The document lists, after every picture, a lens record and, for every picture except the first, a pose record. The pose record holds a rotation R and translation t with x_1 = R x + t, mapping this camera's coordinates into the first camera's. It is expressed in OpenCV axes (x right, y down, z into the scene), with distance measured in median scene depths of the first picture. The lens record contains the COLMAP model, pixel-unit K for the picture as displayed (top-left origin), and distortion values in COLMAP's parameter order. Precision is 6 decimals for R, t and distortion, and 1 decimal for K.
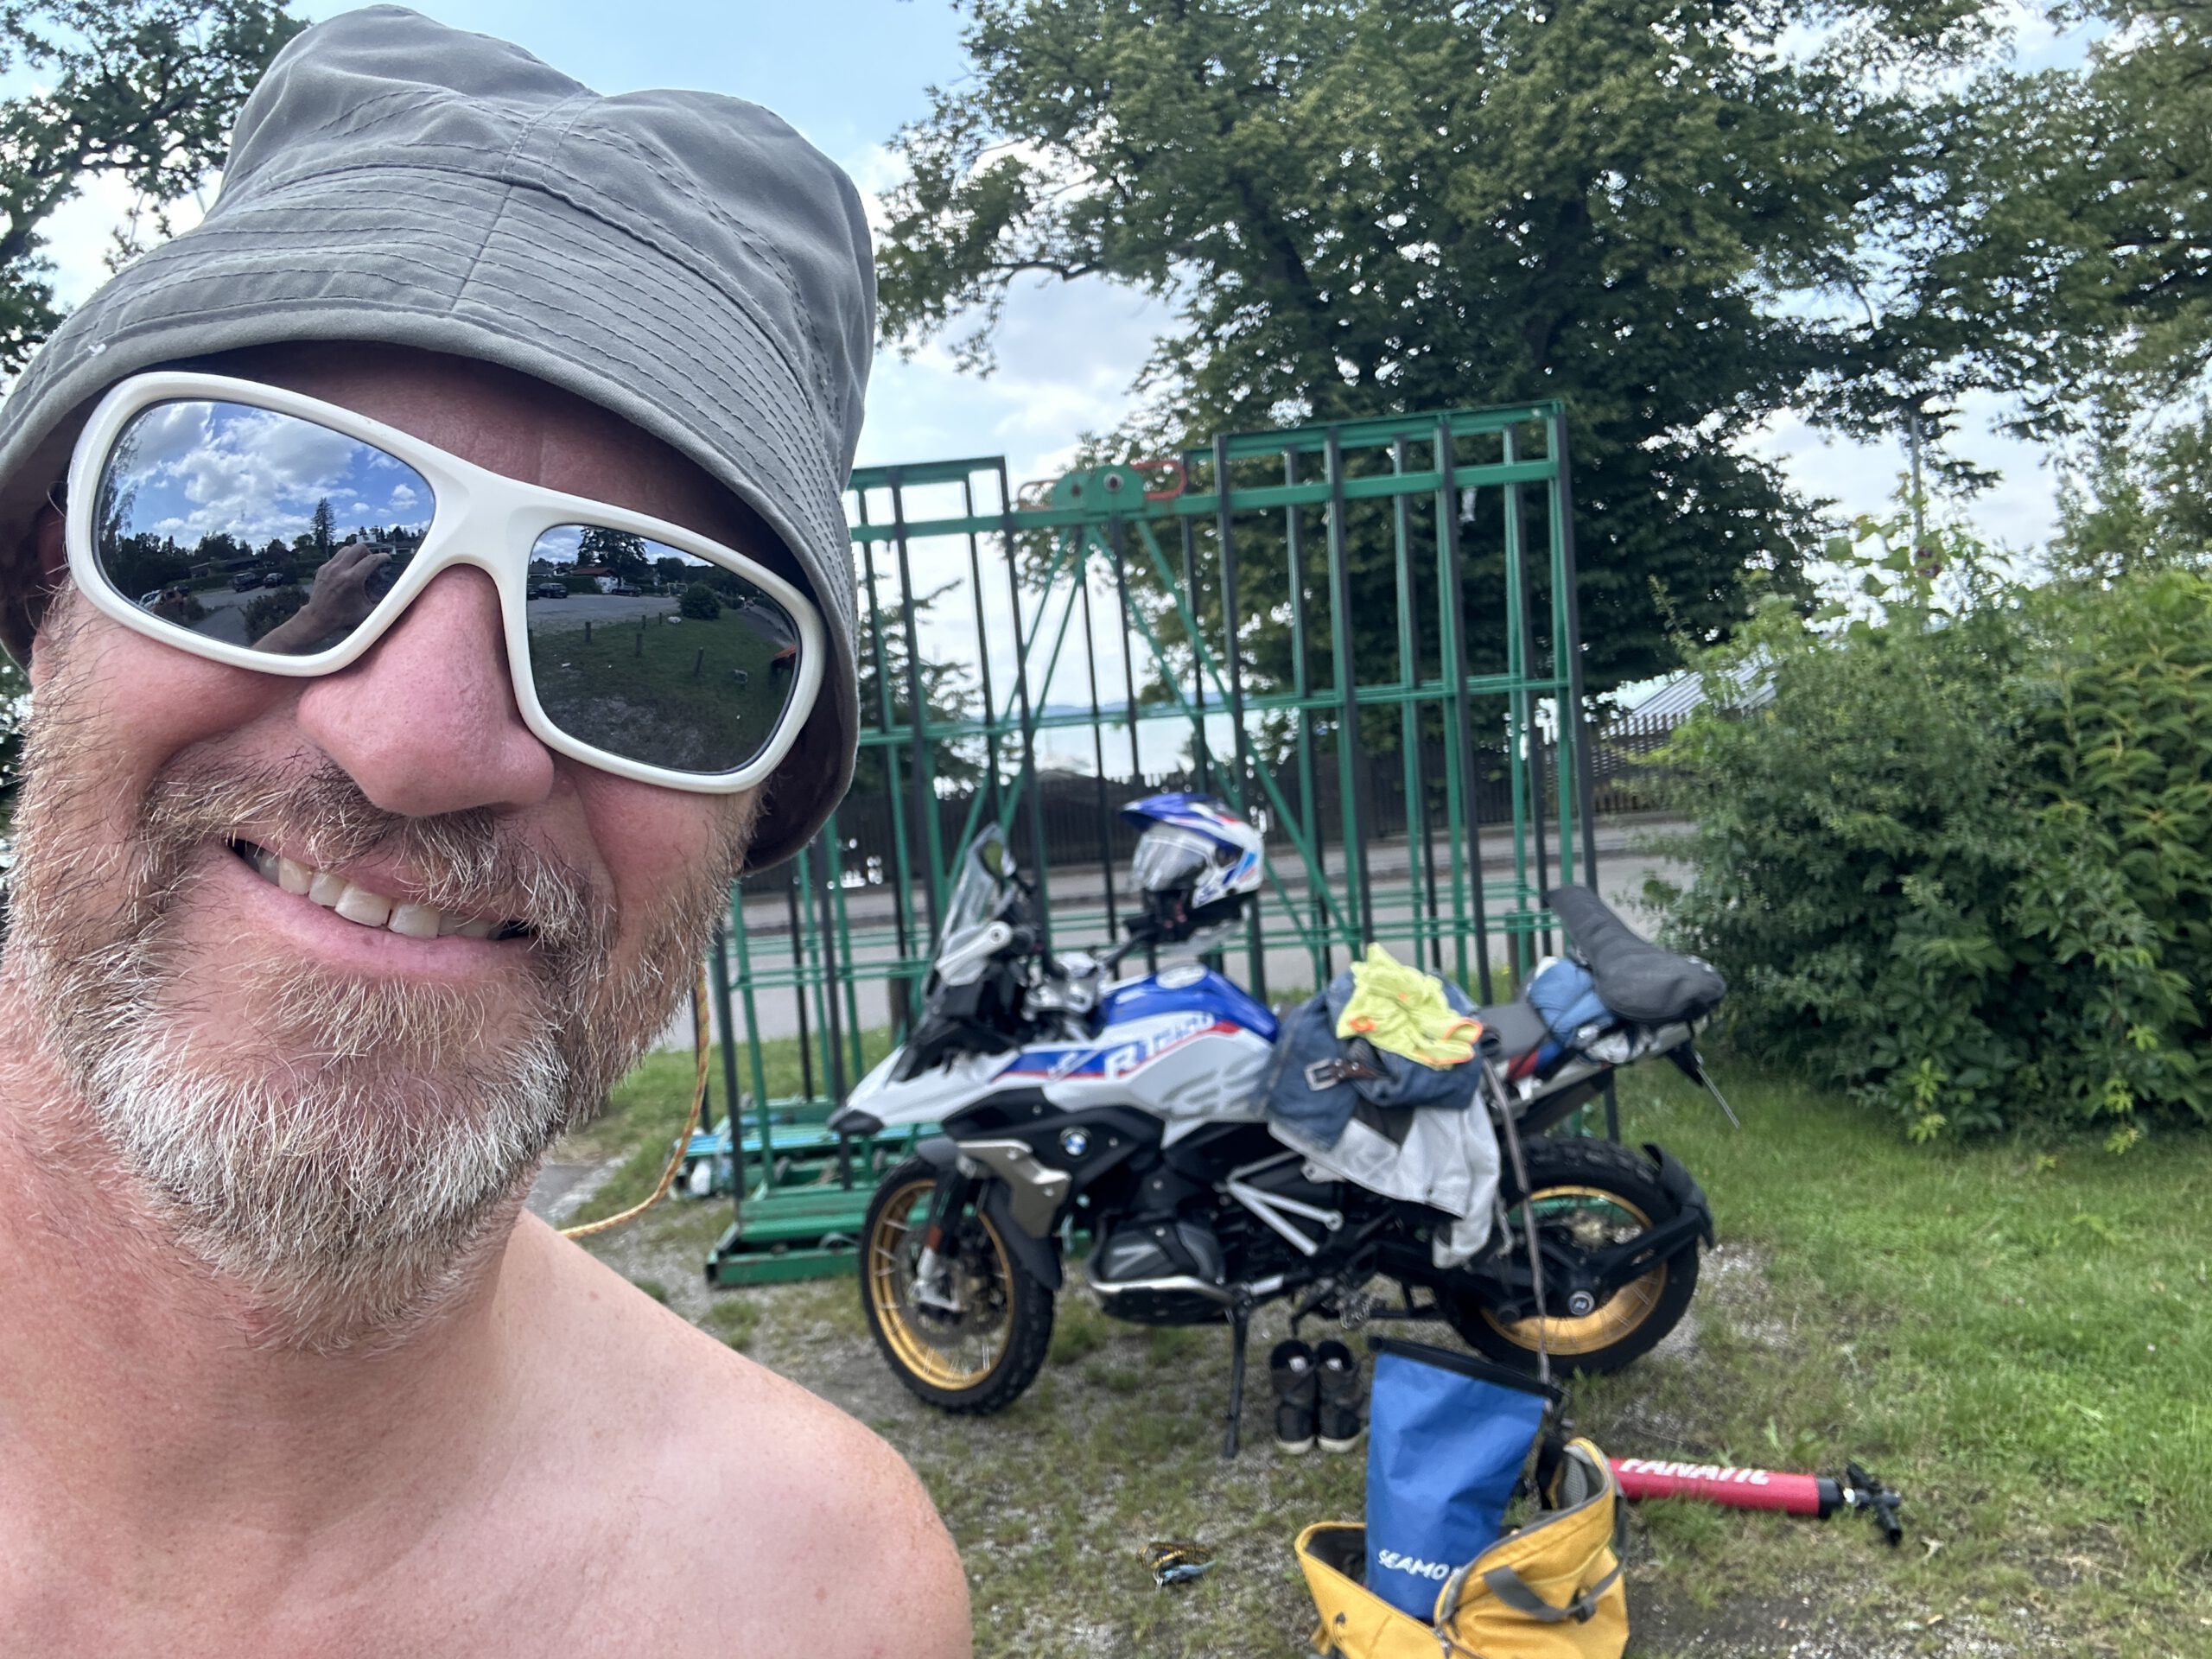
lens RADIAL K [[1526.6, 0, 1106.0], [0, 1526.6, 829.5], [0, 0, 1]] dist [0.076573, -0.123574]
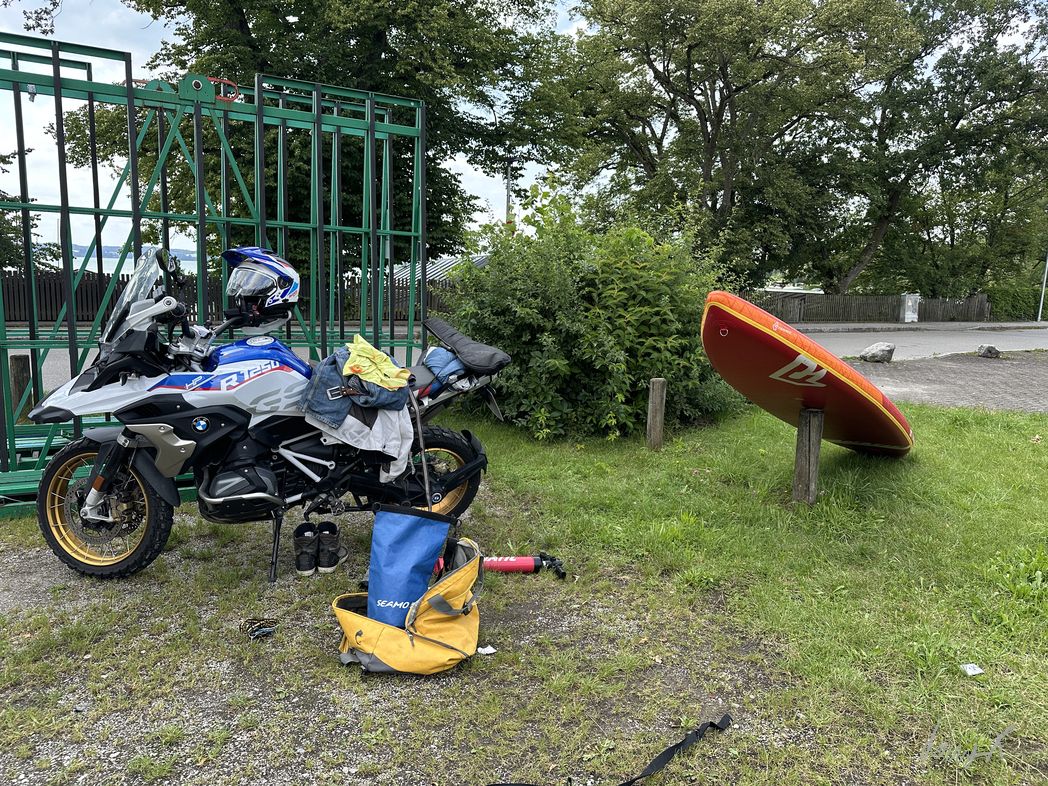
lens RADIAL K [[698.4, 0, 524.0], [0, 698.4, 393.0], [0, 0, 1]] dist [0.100750, -0.174139]
pose [[0.853753, 0.031339, 0.519734, -0.124454], [-0.075515, 0.995086, 0.064045, 0.076974], [-0.515172, -0.093927, 0.851924, 0.066626]]
